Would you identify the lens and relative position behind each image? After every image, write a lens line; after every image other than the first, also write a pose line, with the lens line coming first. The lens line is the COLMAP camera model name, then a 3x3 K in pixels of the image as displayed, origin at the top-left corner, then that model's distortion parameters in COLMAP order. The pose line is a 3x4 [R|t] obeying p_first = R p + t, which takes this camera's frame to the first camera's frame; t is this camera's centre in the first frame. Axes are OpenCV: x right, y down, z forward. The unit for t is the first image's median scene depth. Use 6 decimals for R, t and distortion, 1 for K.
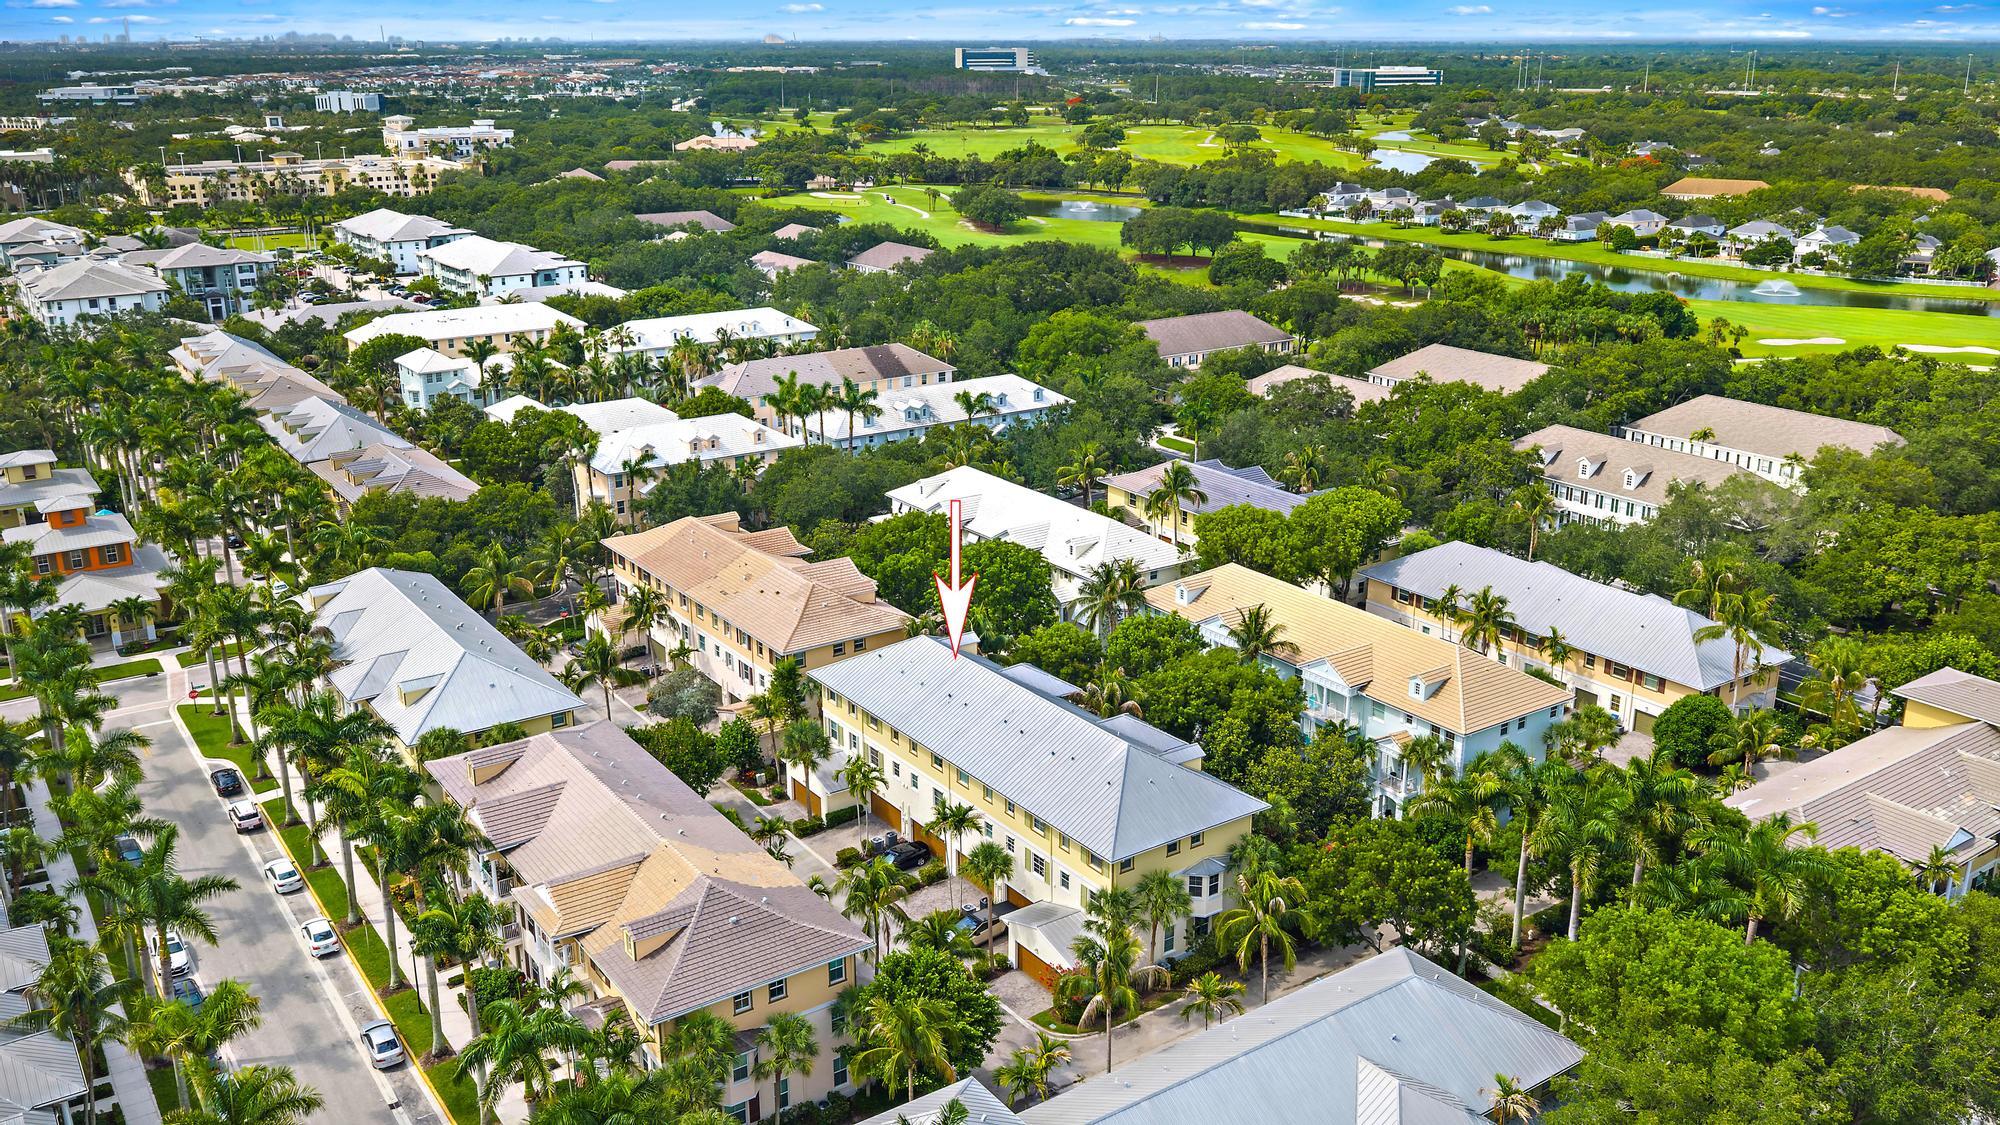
lens RADIAL K [[1690.0, 0, 1000.0], [0, 1690.0, 562.5], [0, 0, 1]] dist [0.022286, -0.045531]
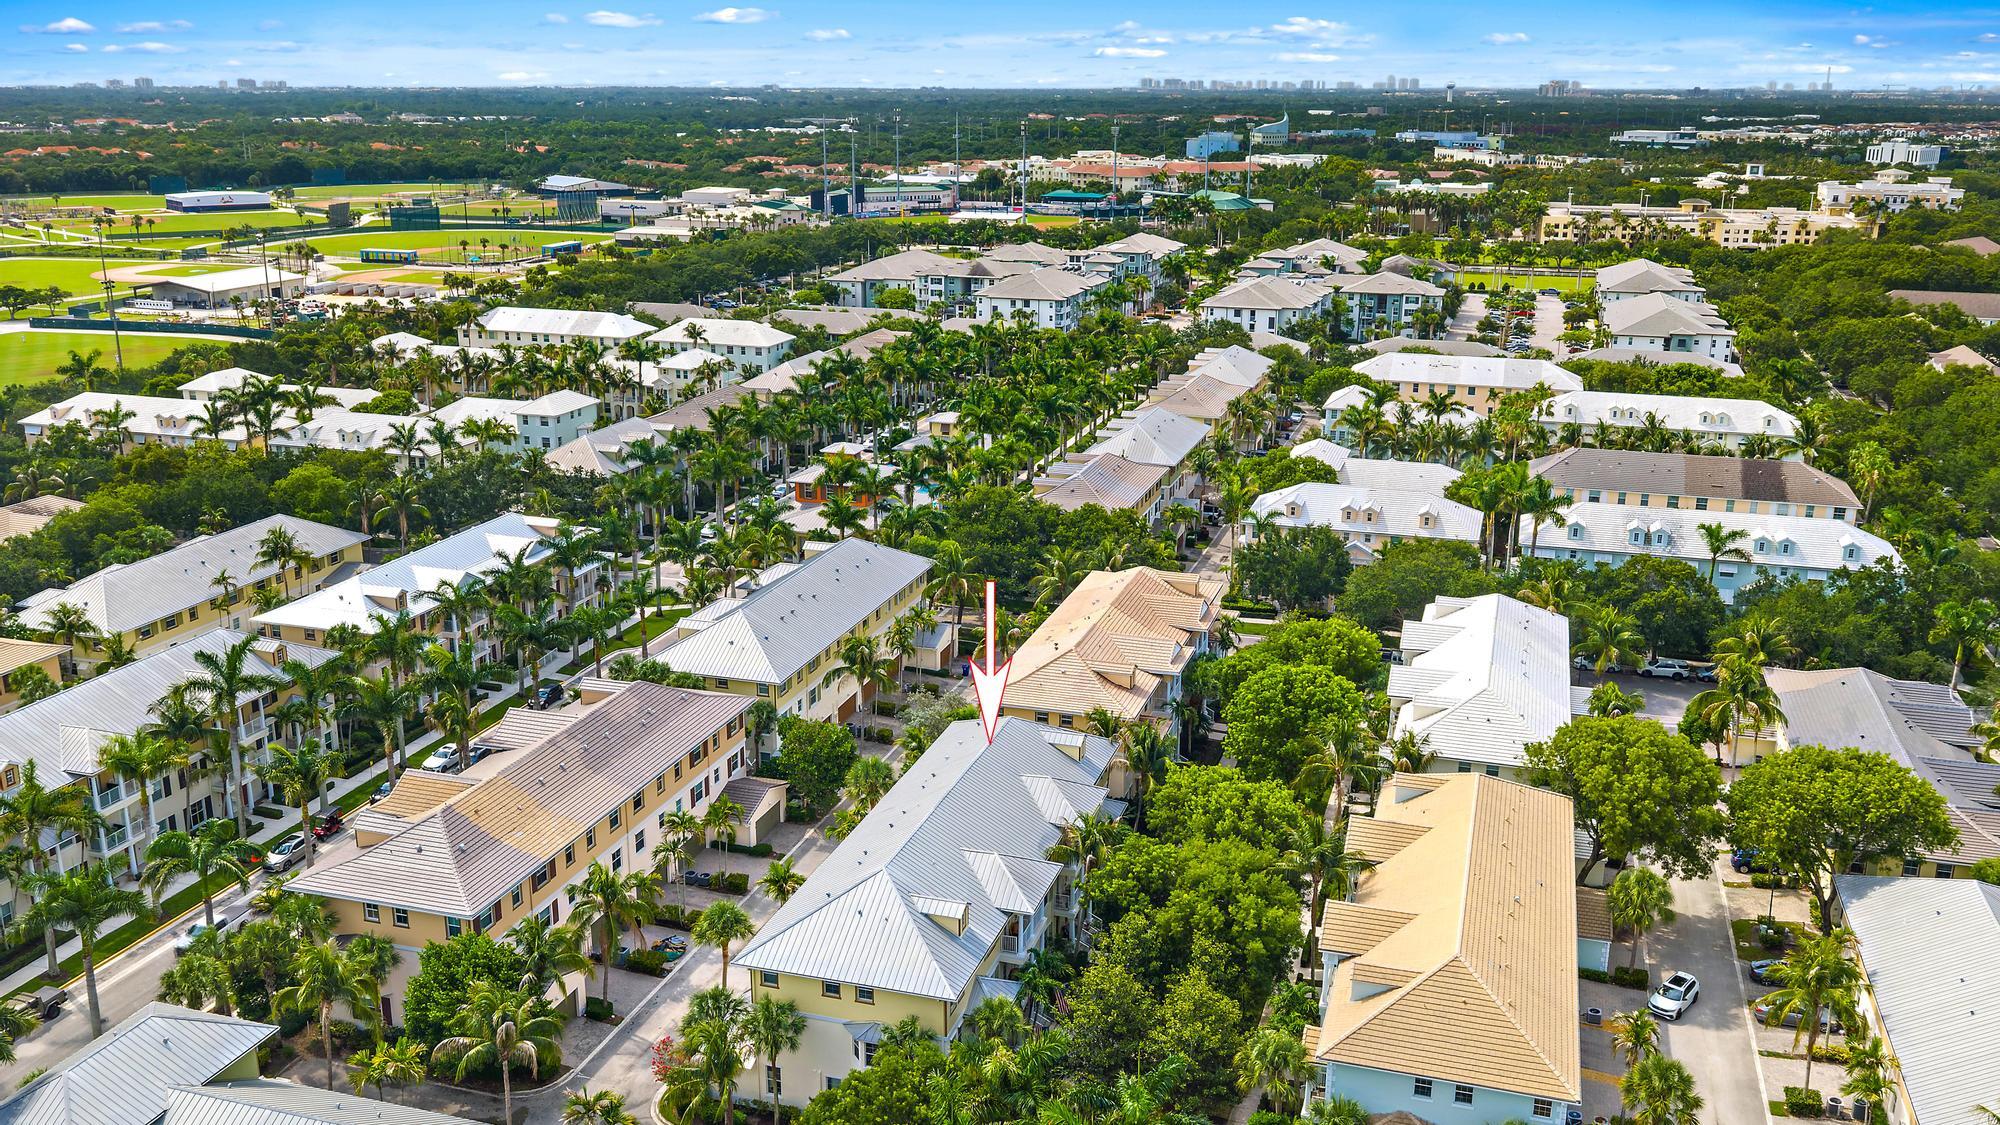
lens RADIAL K [[1690.0, 0, 1000.0], [0, 1690.0, 562.5], [0, 0, 1]] dist [0.022286, -0.045531]
pose [[0.601919, 0.221405, -0.767250, 0.299739], [-0.241268, 0.966316, 0.089571, -0.056404], [0.761238, 0.131199, 0.635062, 0.180956]]
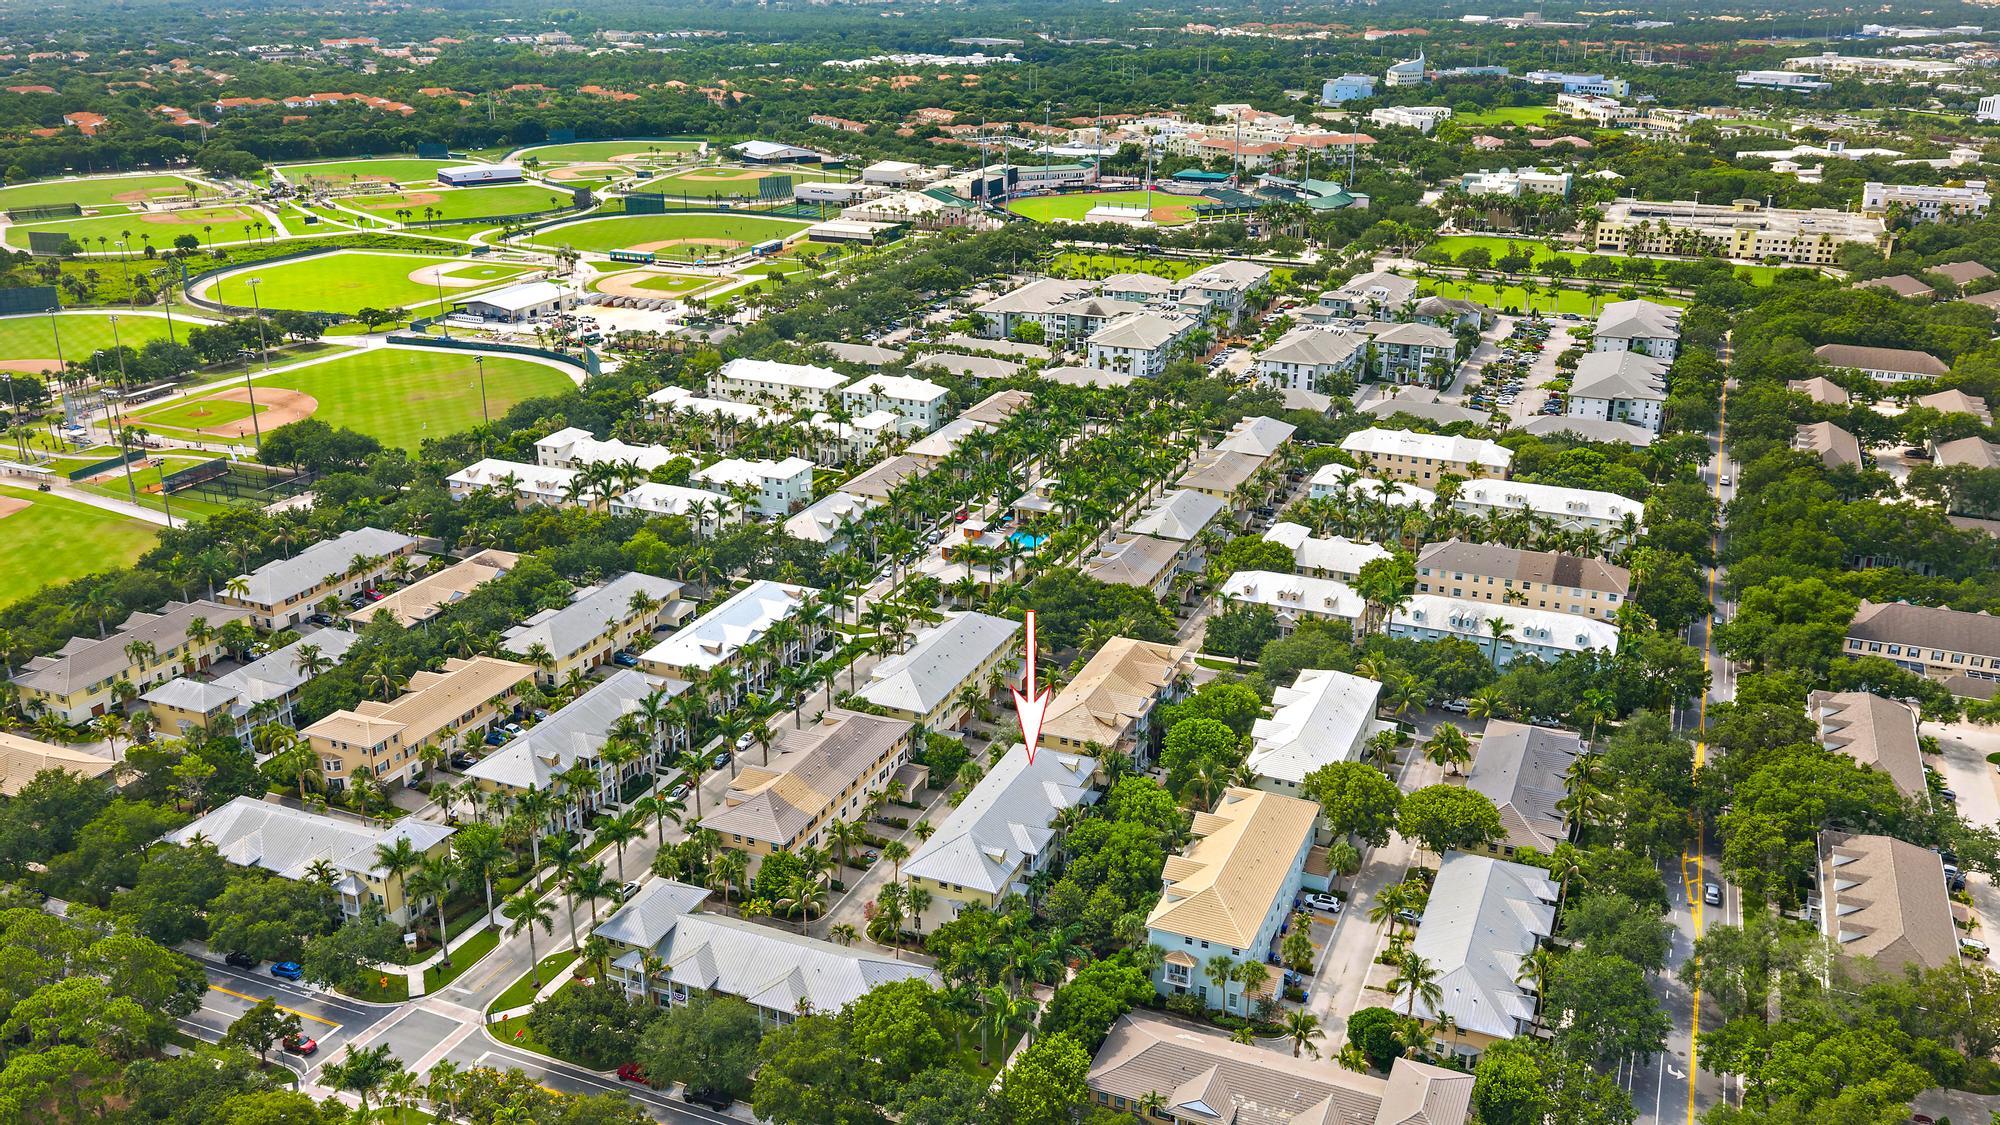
lens RADIAL K [[1690.0, 0, 1000.0], [0, 1690.0, 562.5], [0, 0, 1]] dist [0.022286, -0.045531]
pose [[0.519578, 0.305604, -0.797900, 0.618254], [-0.254868, 0.946768, 0.196656, -0.230855], [0.815525, 0.101181, 0.569808, -0.048692]]
